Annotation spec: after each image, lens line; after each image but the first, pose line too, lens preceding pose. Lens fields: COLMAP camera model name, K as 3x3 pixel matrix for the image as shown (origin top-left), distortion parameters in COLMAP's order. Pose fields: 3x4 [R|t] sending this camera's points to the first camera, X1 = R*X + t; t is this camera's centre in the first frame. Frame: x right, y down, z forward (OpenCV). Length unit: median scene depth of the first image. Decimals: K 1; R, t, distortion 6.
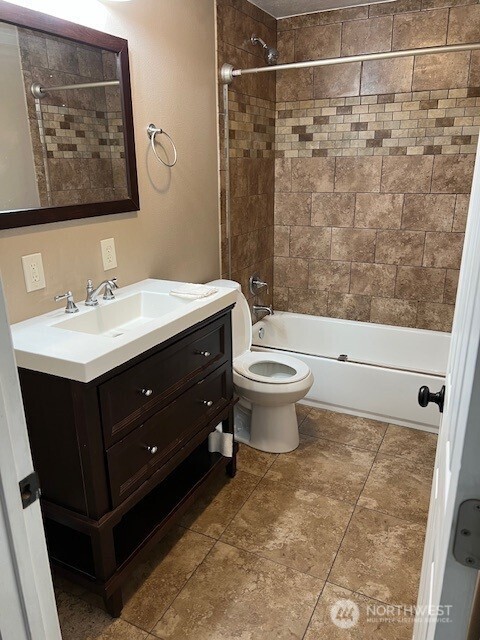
lens RADIAL K [[480.7, 0, 240.0], [0, 480.7, 320.0], [0, 0, 1]] dist [0.076705, -0.084236]
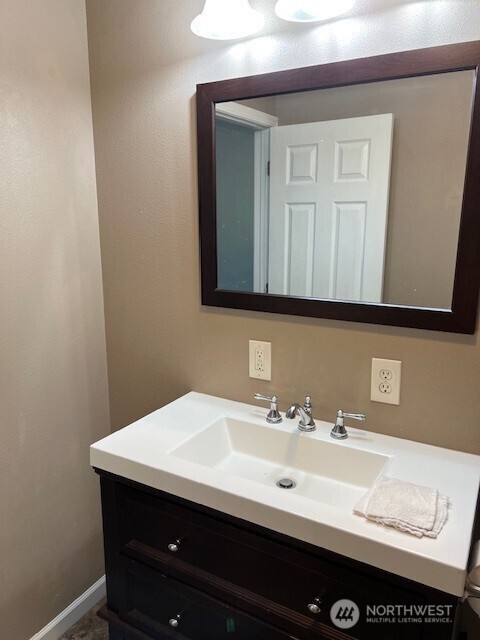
lens RADIAL K [[480.7, 0, 240.0], [0, 480.7, 320.0], [0, 0, 1]] dist [0.076705, -0.084236]
pose [[-0.060568, 0.230207, -0.971255, 0.384270], [-0.309065, 0.920897, 0.237544, -0.327100], [0.949110, 0.314569, 0.015373, 0.822781]]
